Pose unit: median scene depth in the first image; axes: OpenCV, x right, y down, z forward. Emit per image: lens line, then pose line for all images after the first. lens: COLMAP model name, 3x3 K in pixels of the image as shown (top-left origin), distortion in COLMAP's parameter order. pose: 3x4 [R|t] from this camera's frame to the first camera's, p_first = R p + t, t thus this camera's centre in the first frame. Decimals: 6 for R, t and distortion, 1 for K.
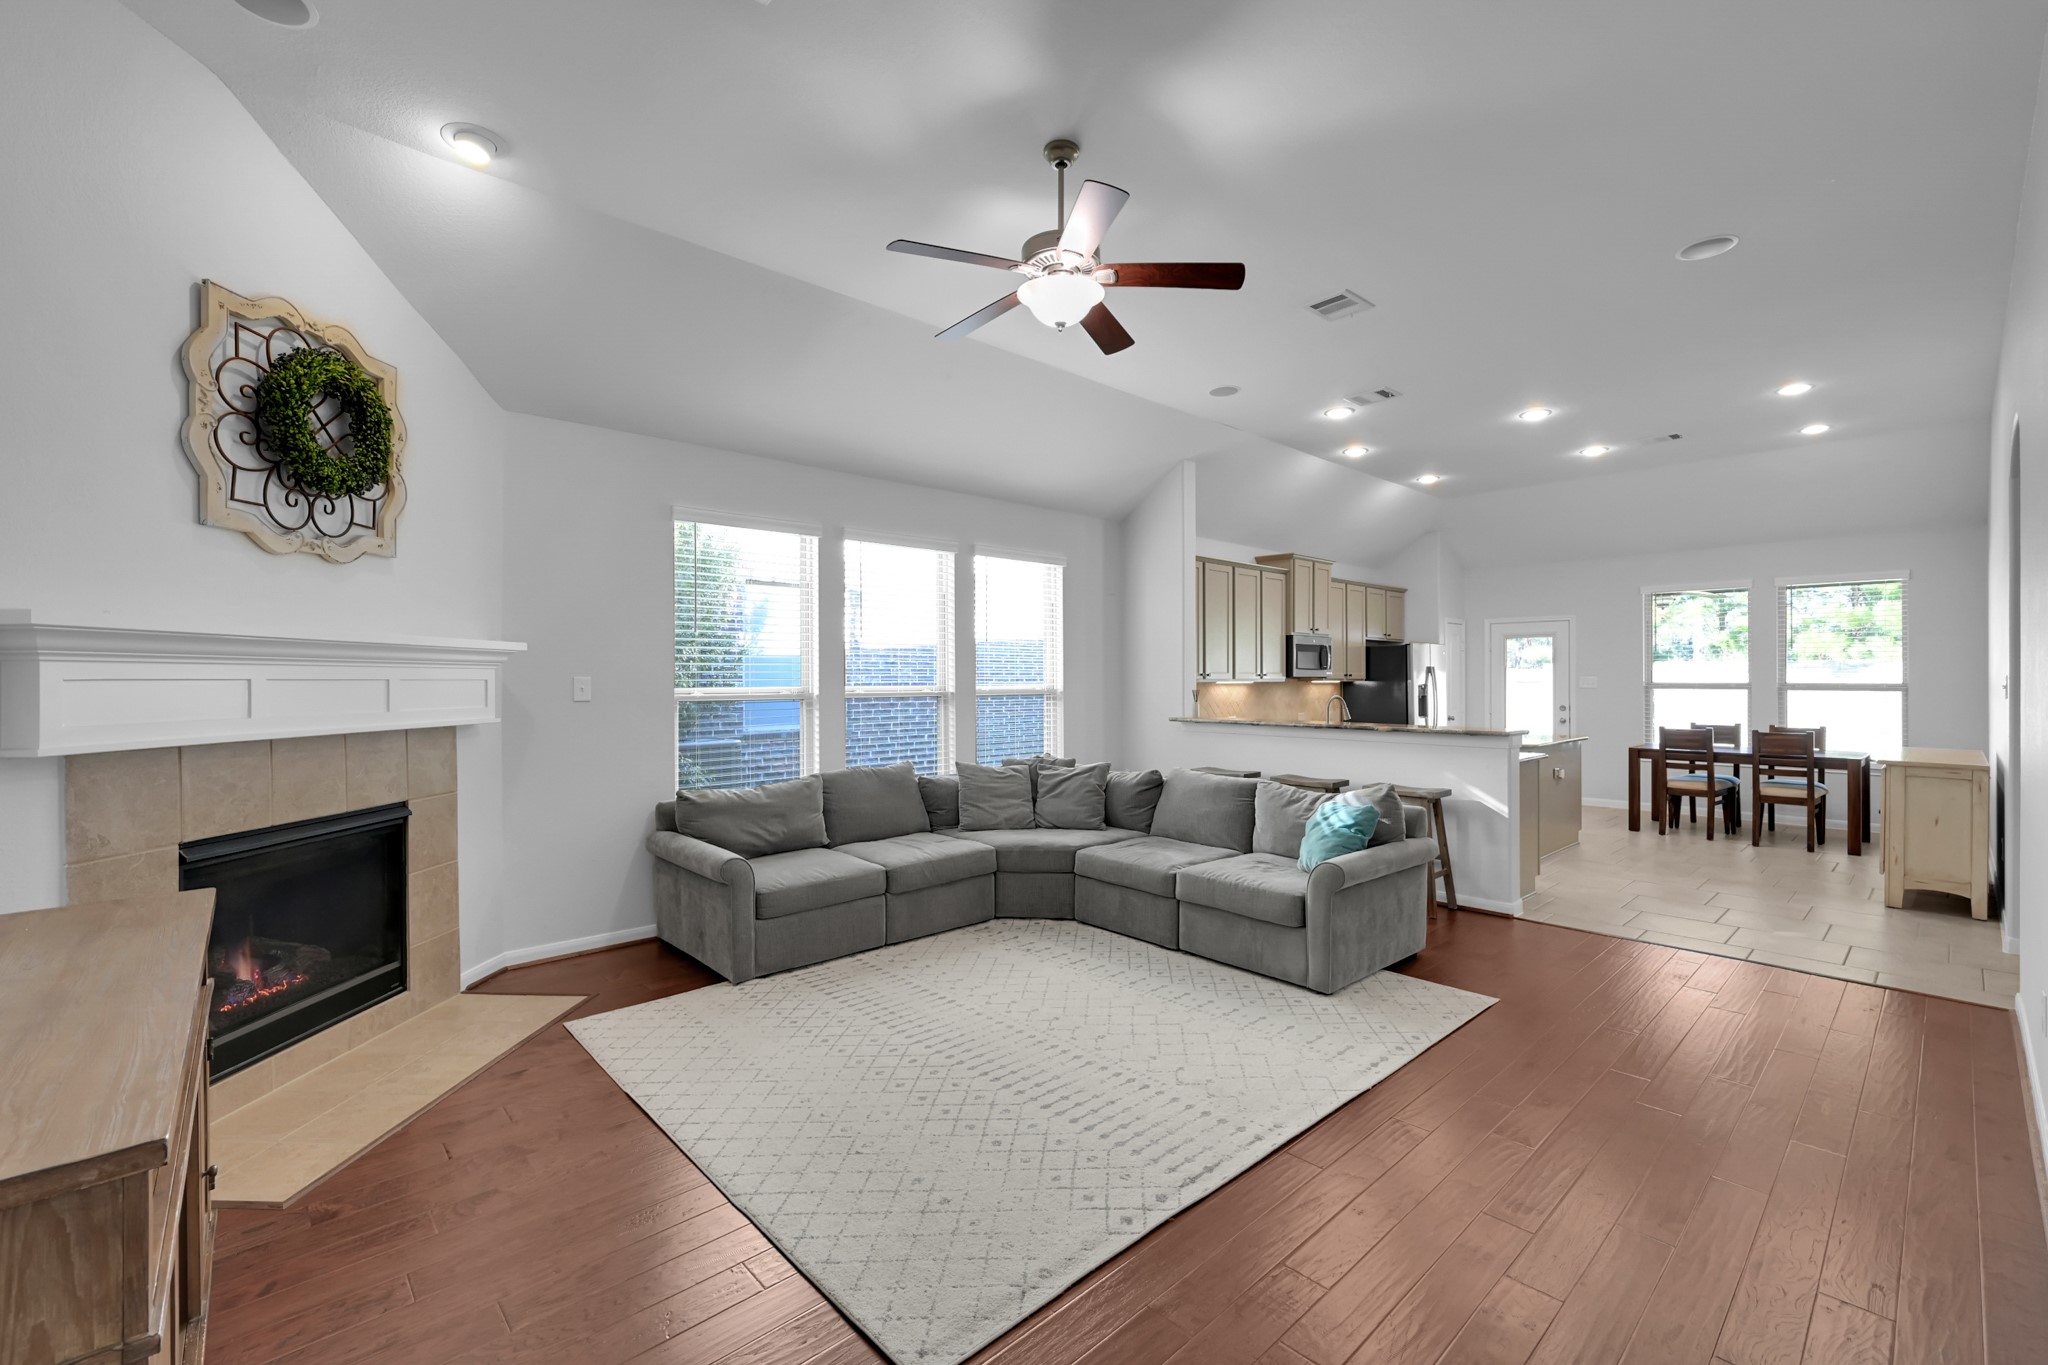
lens RADIAL K [[852.3, 0, 1024.0], [0, 852.3, 682.5], [0, 0, 1]] dist [0.000054, 0.000091]
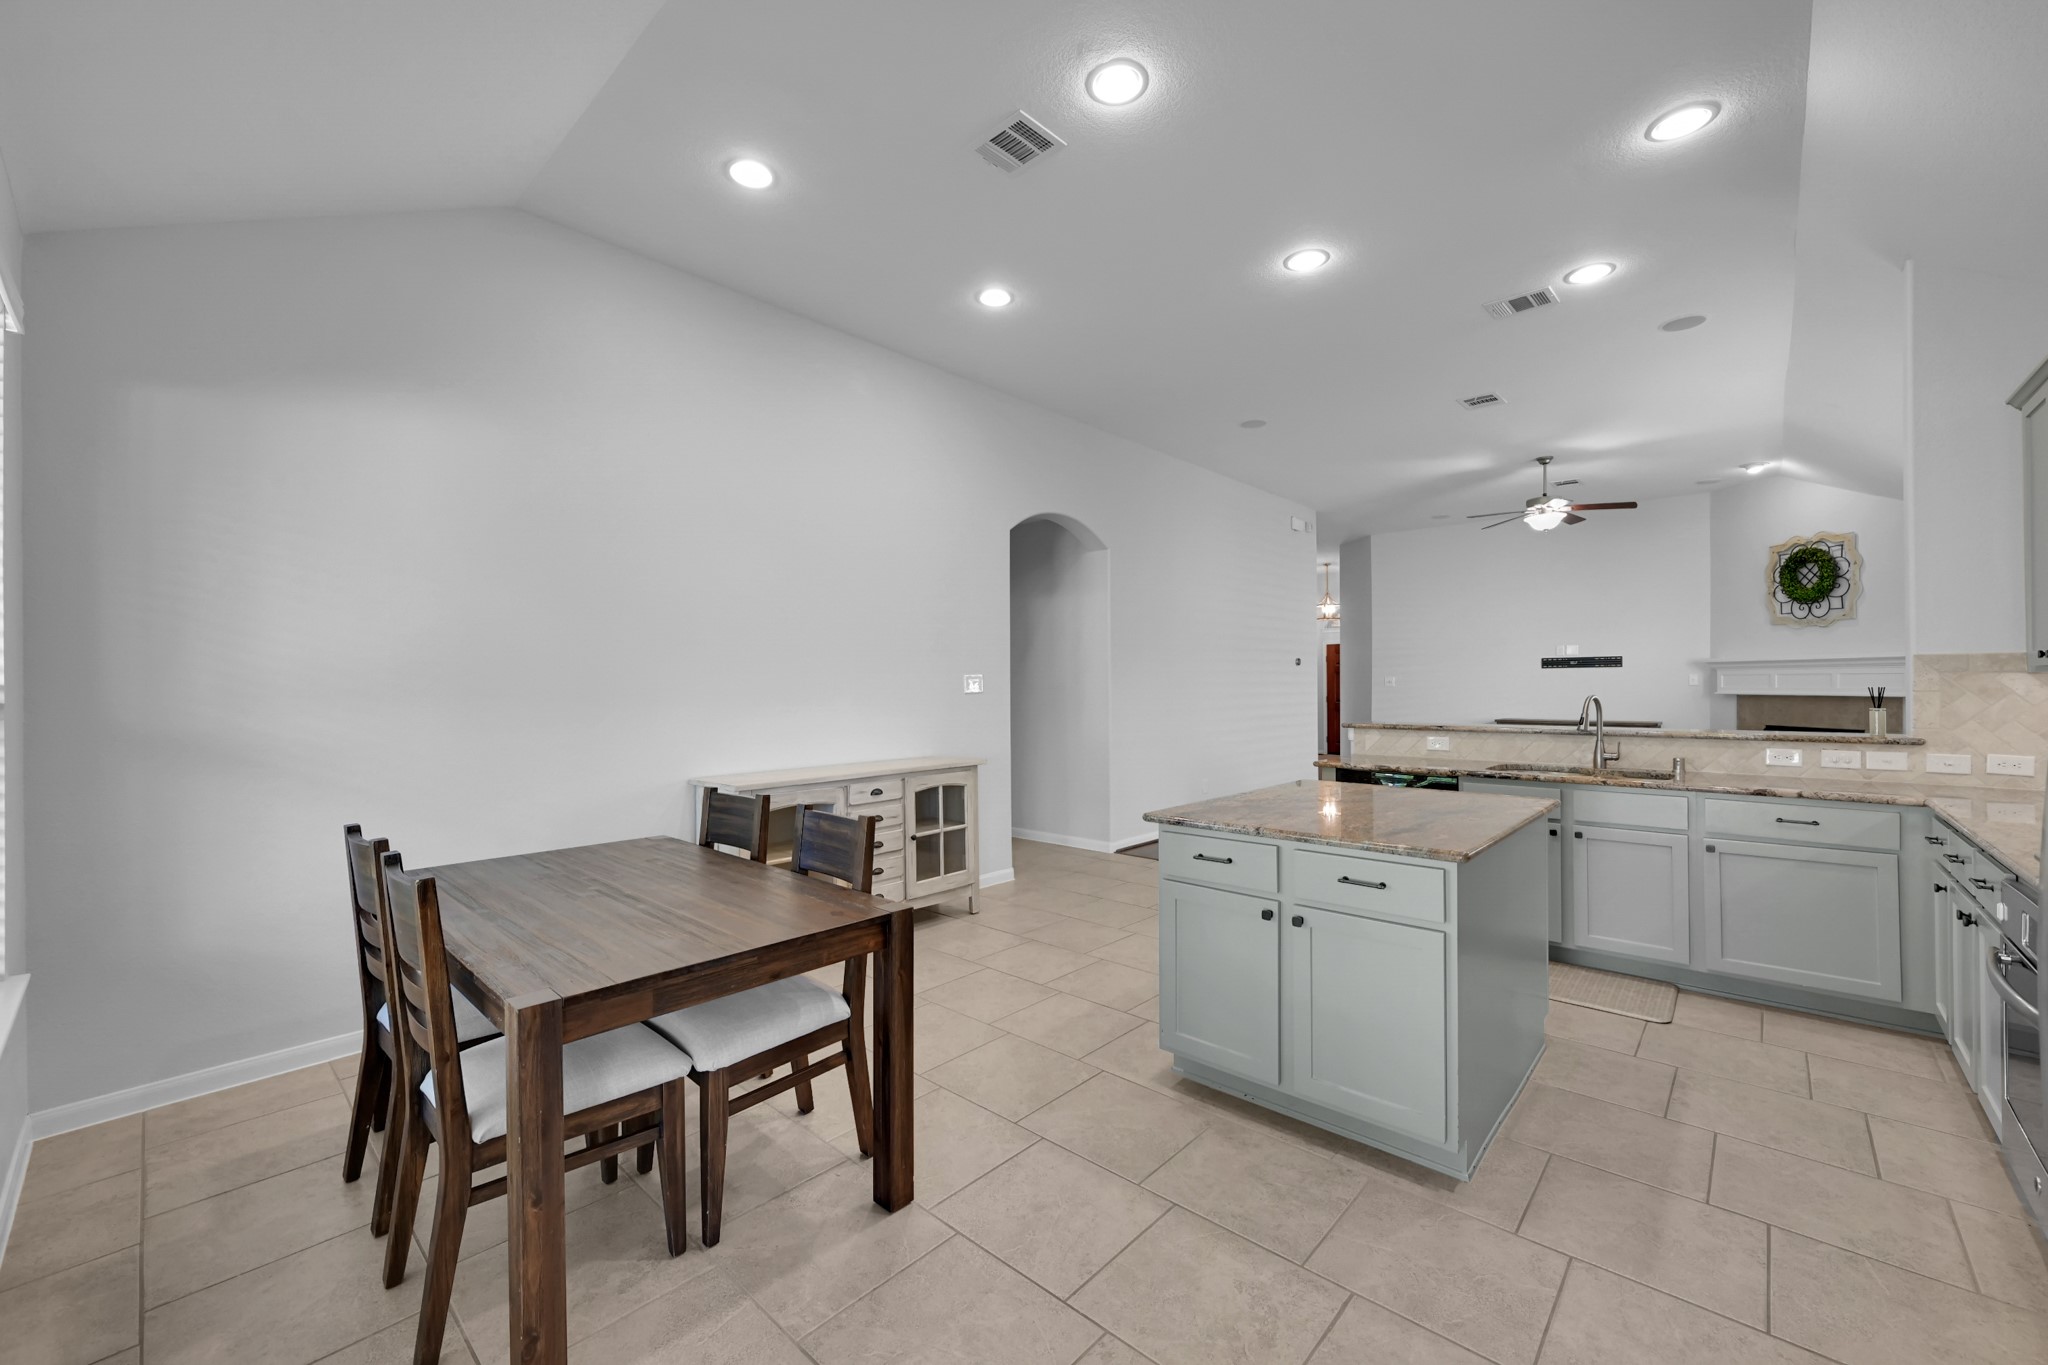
lens RADIAL K [[811.1, 0, 1019.2], [0, 811.1, 682.5], [0, 0, 1]] dist [0.001104, -0.000122]
pose [[-0.996083, 0.011320, -0.087701, 1.156594], [0.011557, 0.999931, -0.002192, -0.000674], [0.087670, -0.003197, -0.996144, 2.105784]]
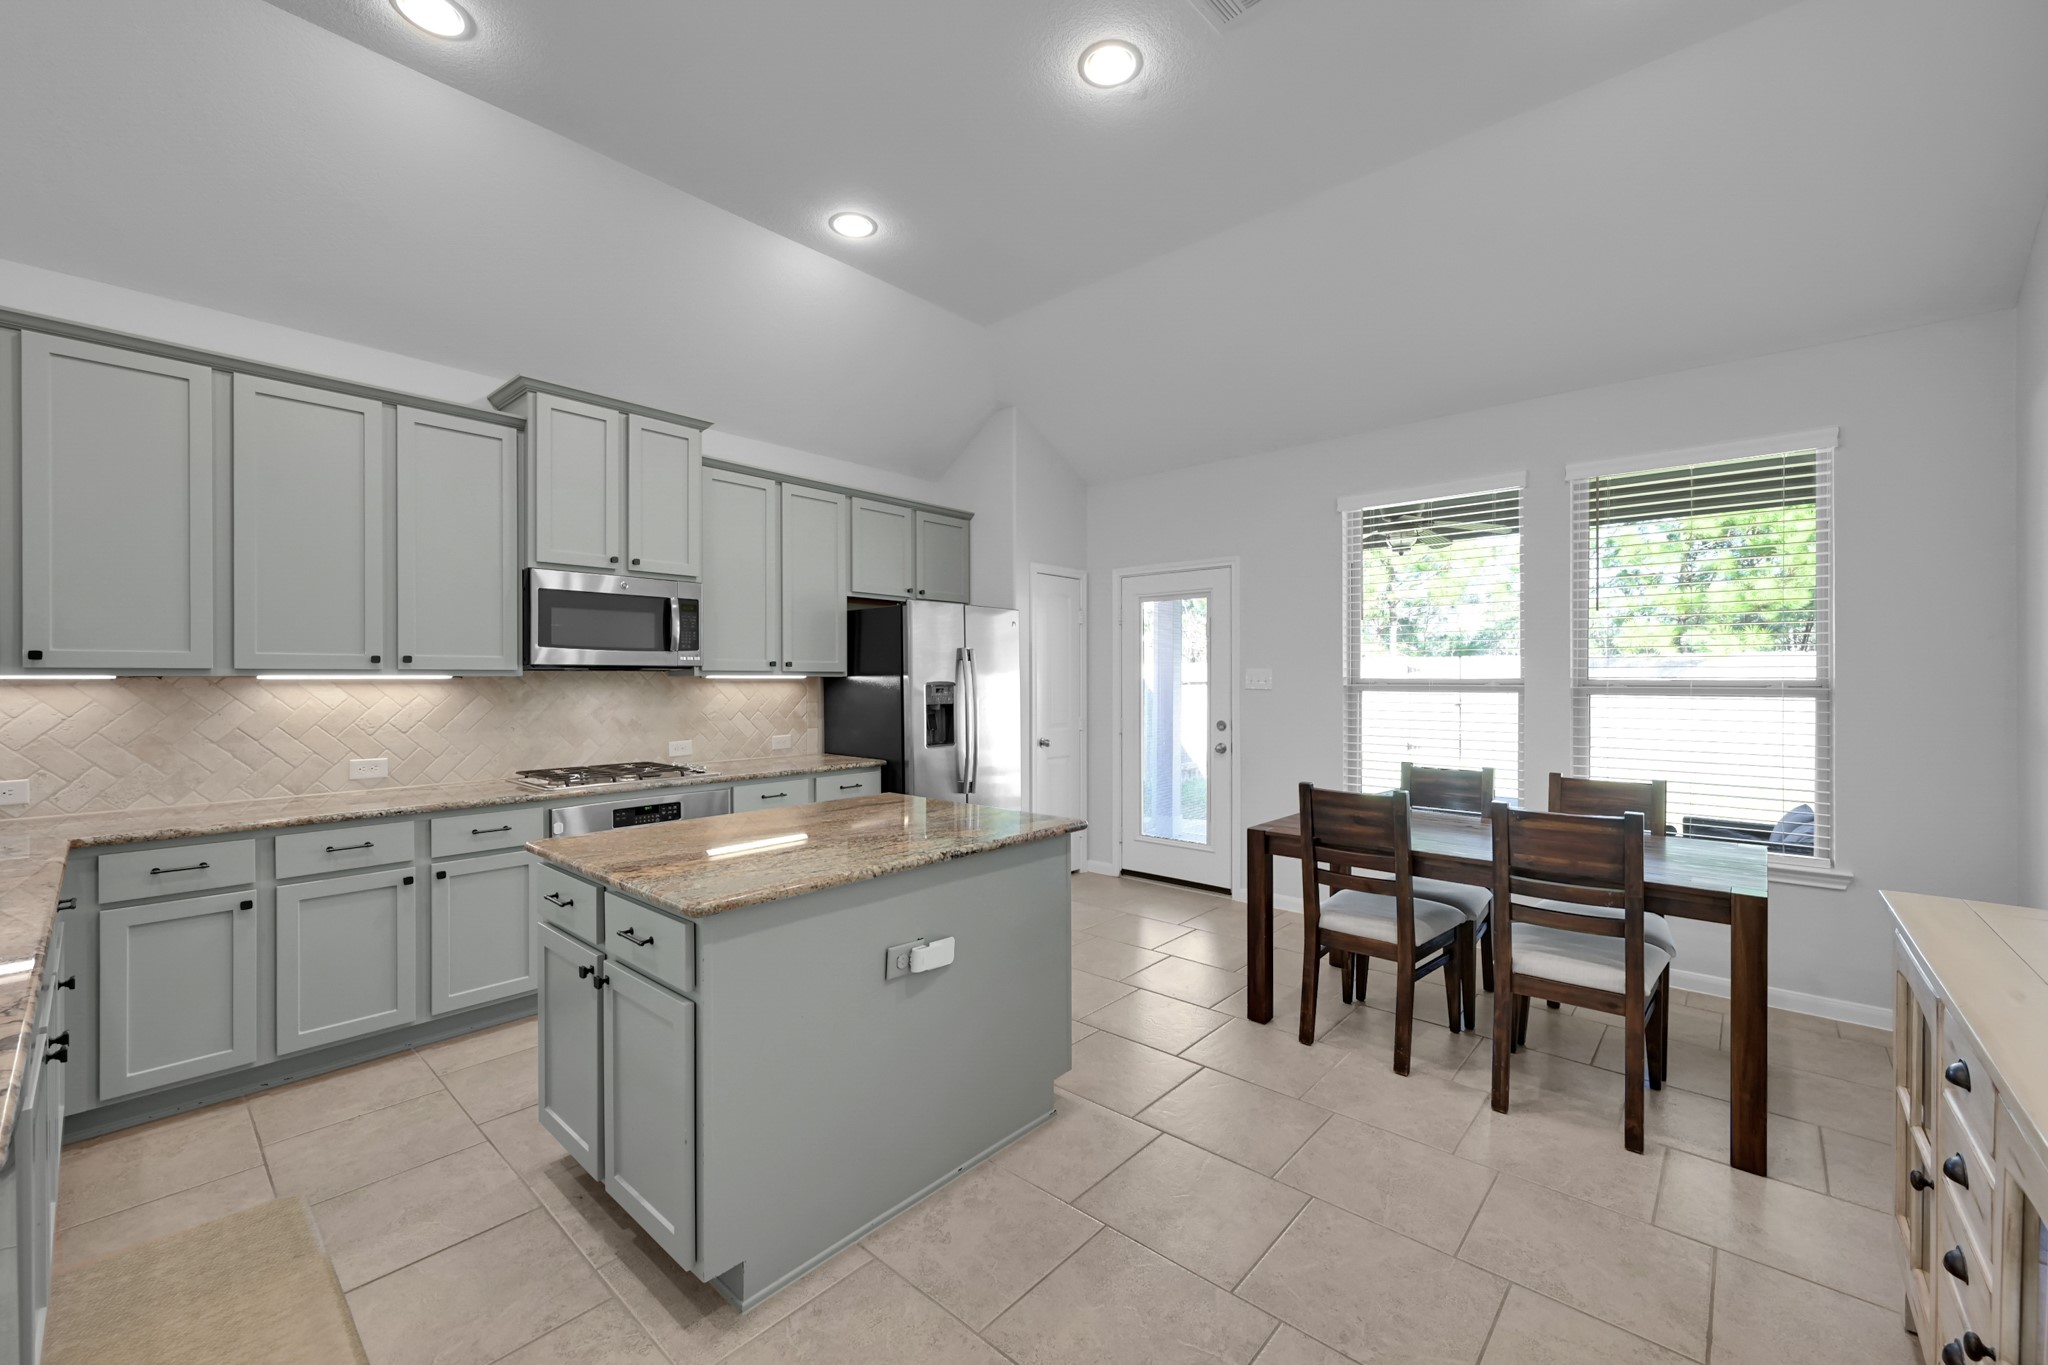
lens RADIAL K [[816.9, 0, 1019.0], [0, 816.9, 684.4], [0, 0, 1]] dist [0.000745, -0.000038]
pose [[0.995135, -0.000123, 0.098517, 0.916337], [-0.000278, 0.999992, 0.004063, 0.002456], [-0.098517, -0.004071, 0.995127, 0.991423]]
